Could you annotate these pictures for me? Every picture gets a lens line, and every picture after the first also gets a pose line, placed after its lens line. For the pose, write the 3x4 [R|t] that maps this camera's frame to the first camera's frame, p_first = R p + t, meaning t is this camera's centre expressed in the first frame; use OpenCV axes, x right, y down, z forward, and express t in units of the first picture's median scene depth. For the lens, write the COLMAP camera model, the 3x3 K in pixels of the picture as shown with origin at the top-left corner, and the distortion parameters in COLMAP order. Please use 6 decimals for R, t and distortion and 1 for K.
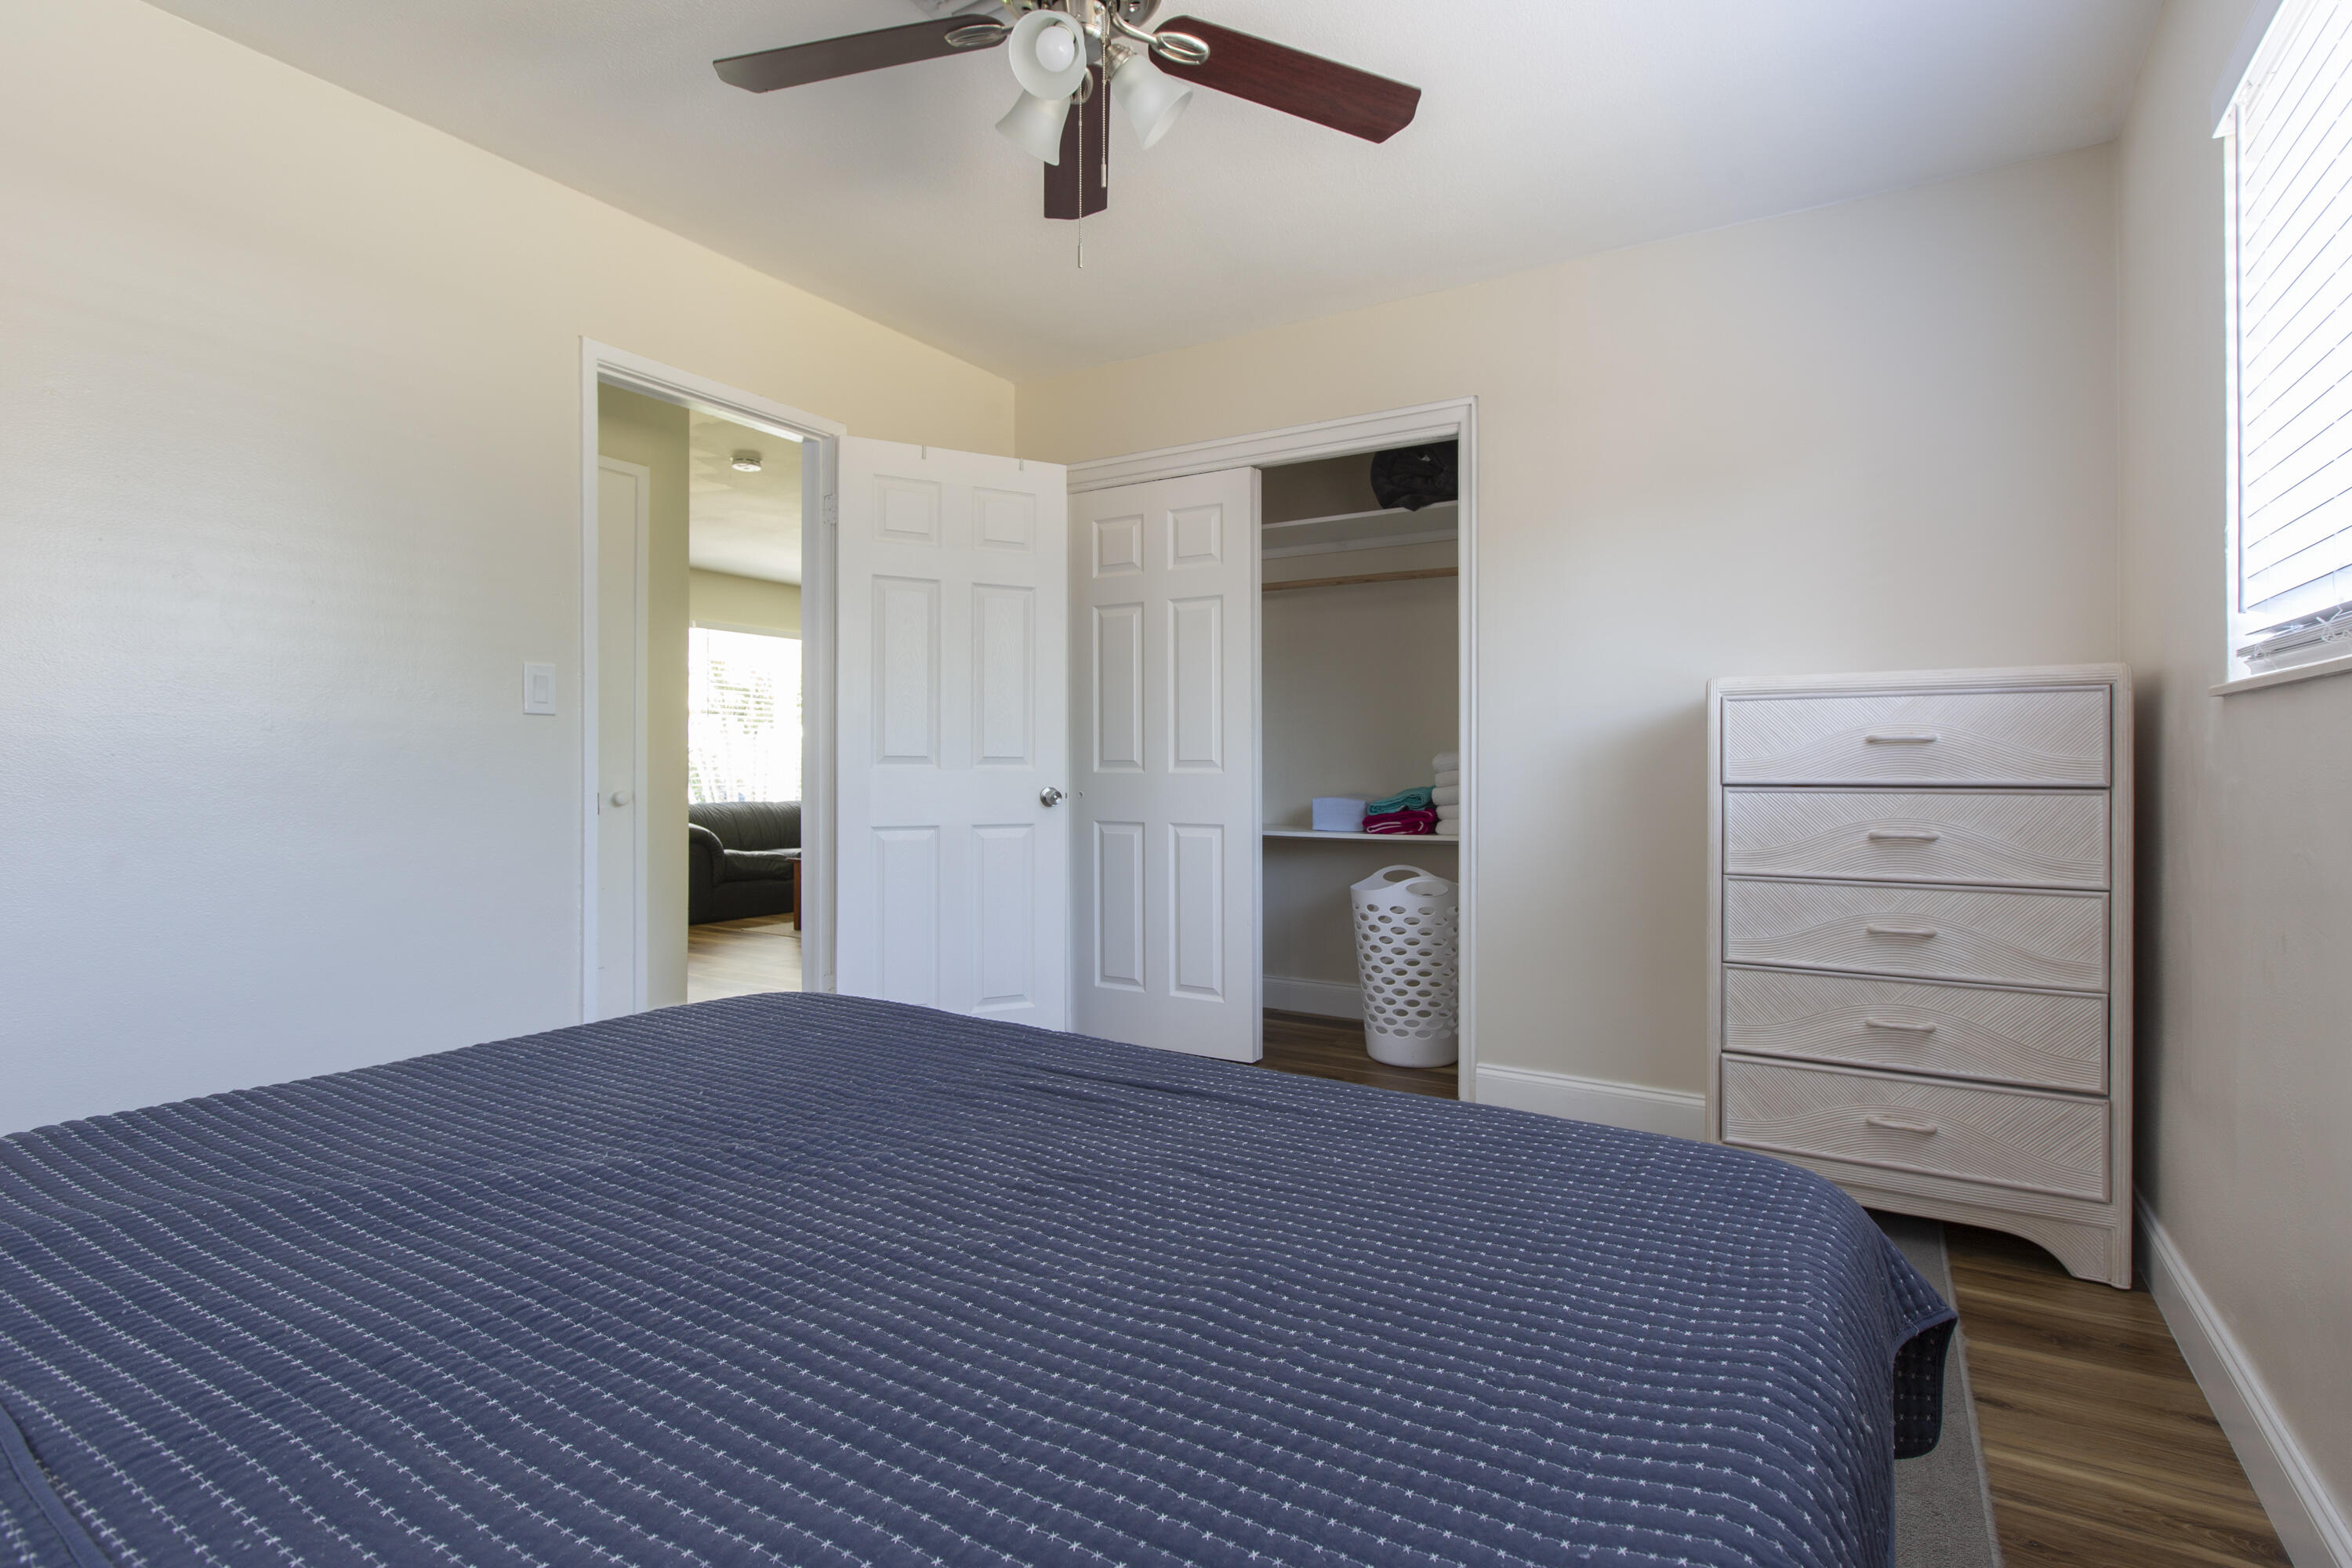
lens RADIAL K [[1140.3, 0, 1140.8], [0, 1140.3, 767.8], [0, 0, 1]] dist [0.000199, 0.000394]
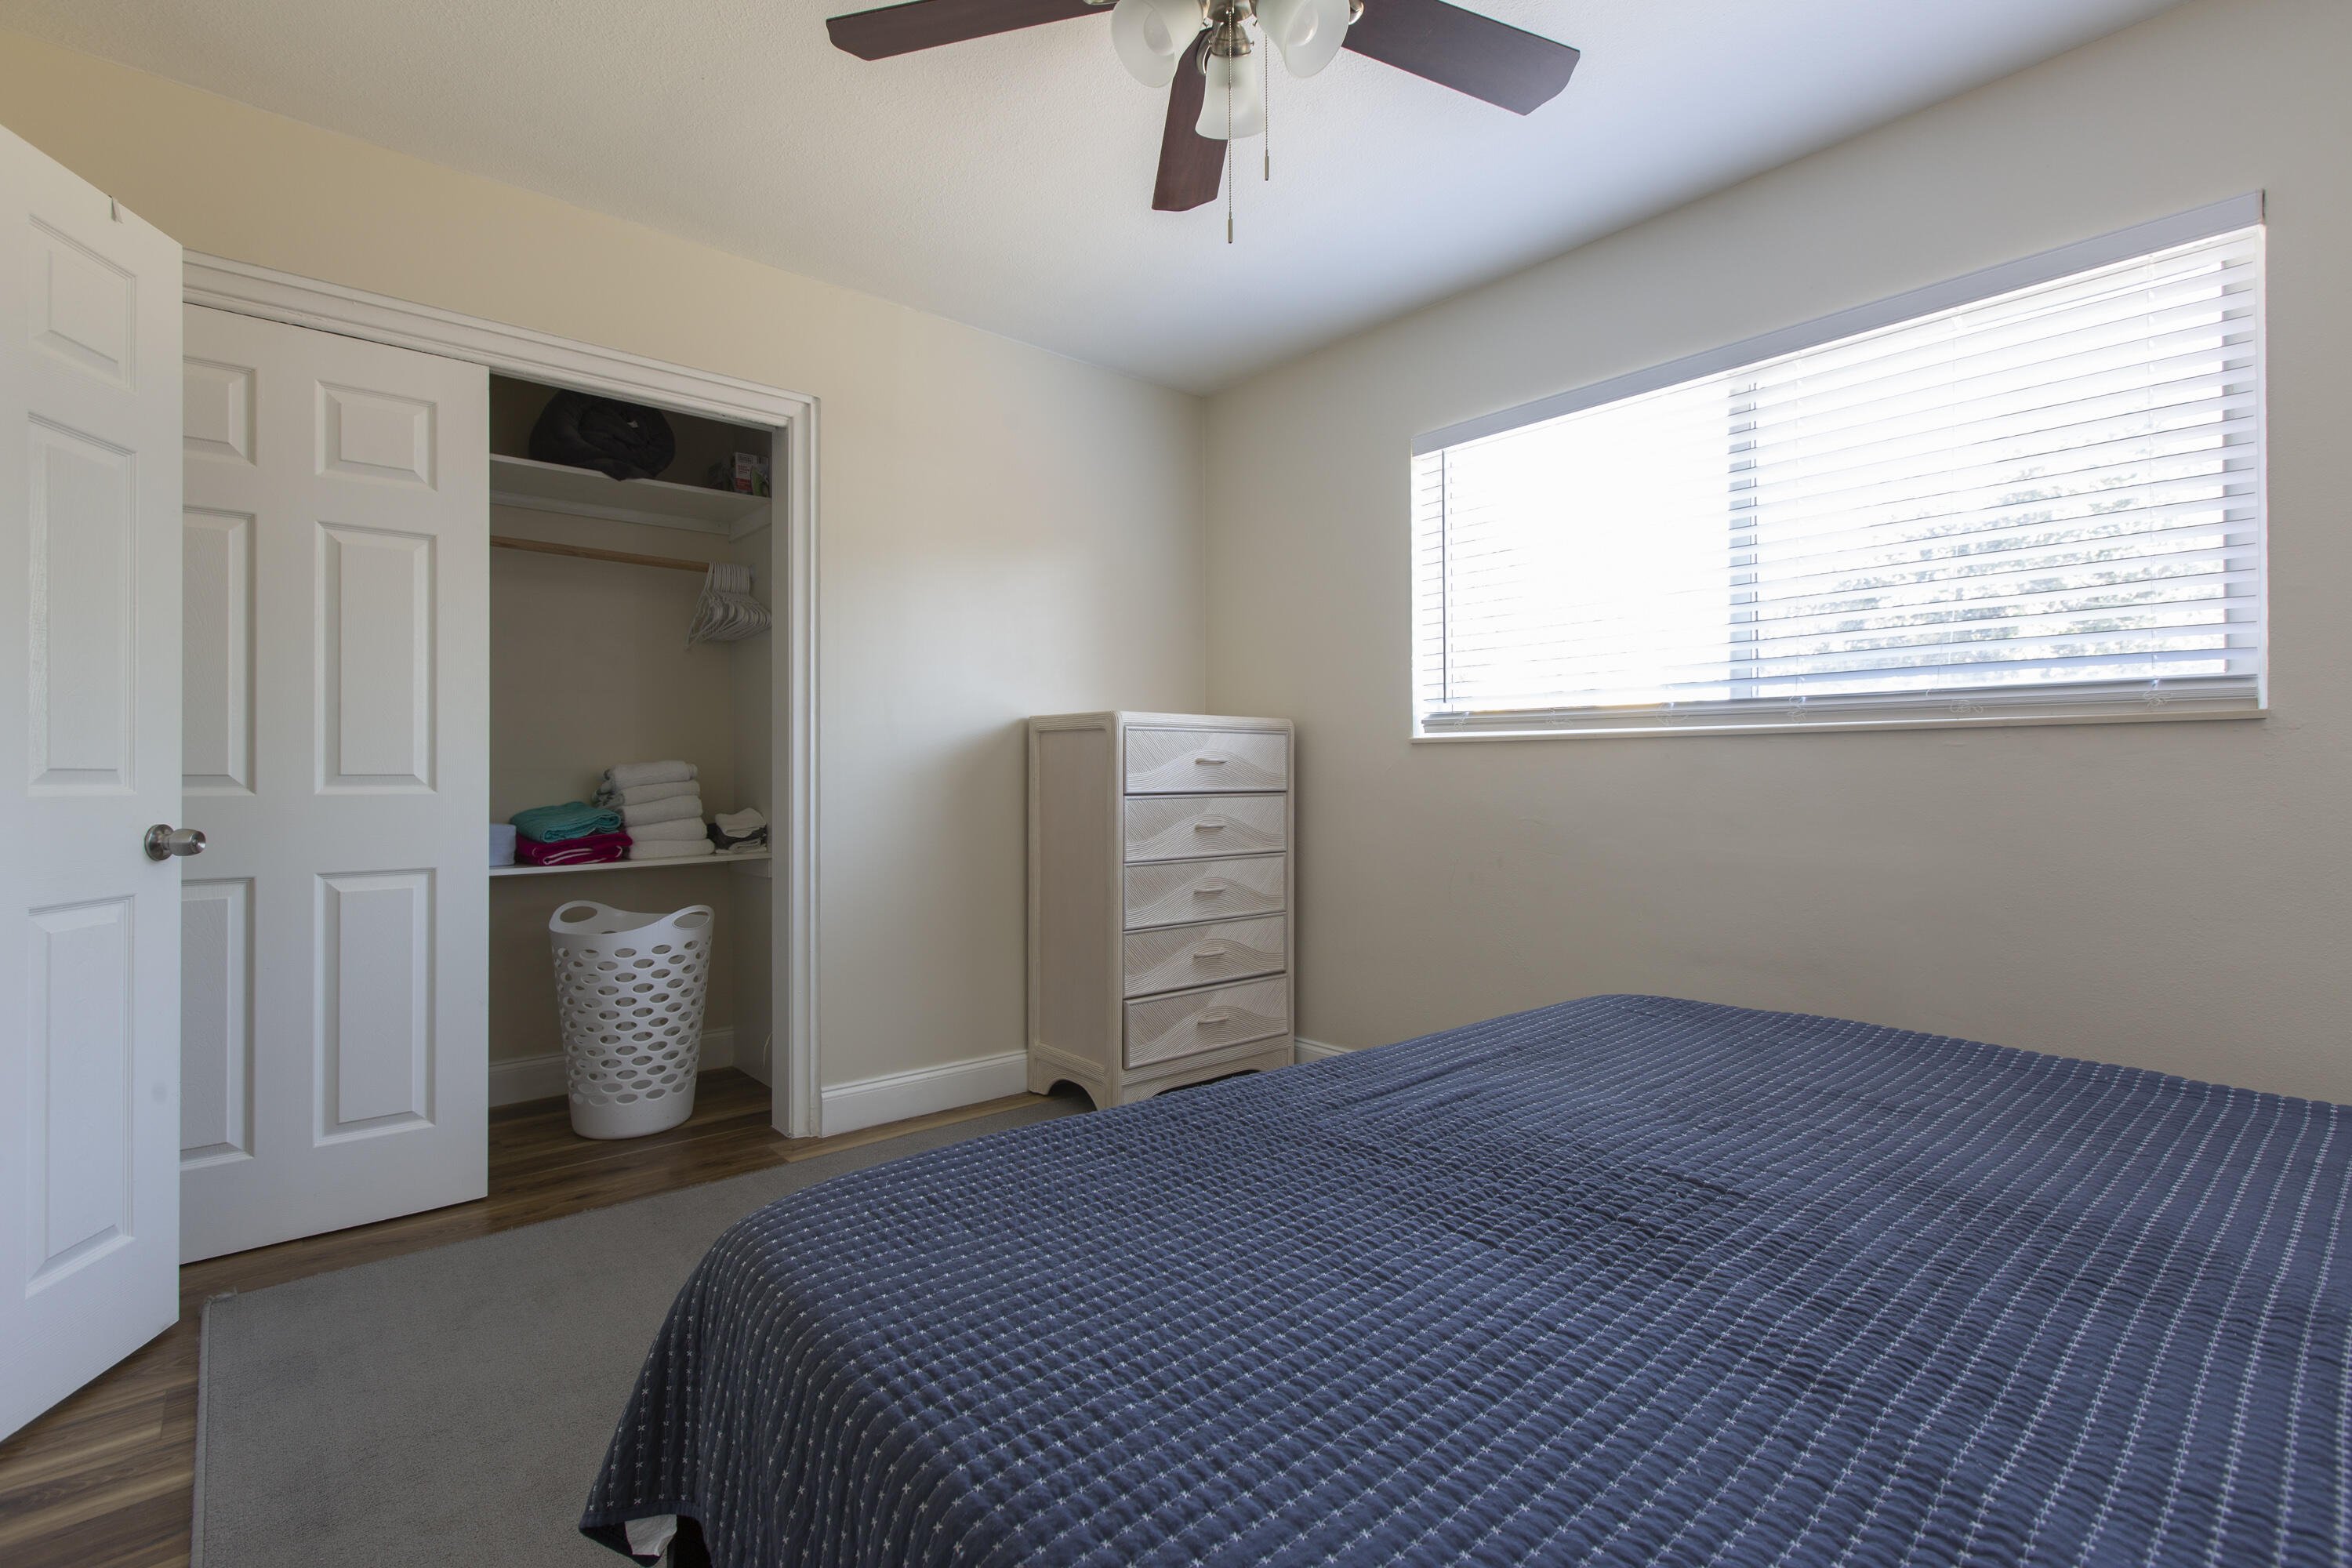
lens RADIAL K [[1101.1, 0, 1173.9], [0, 1101.1, 766.6], [0, 0, 1]] dist [0.004394, 0.000497]
pose [[0.283872, 0.005859, 0.958844, -0.458732], [0.003471, 0.999968, -0.007138, -0.005131], [-0.958856, 0.005355, 0.283843, 0.396655]]
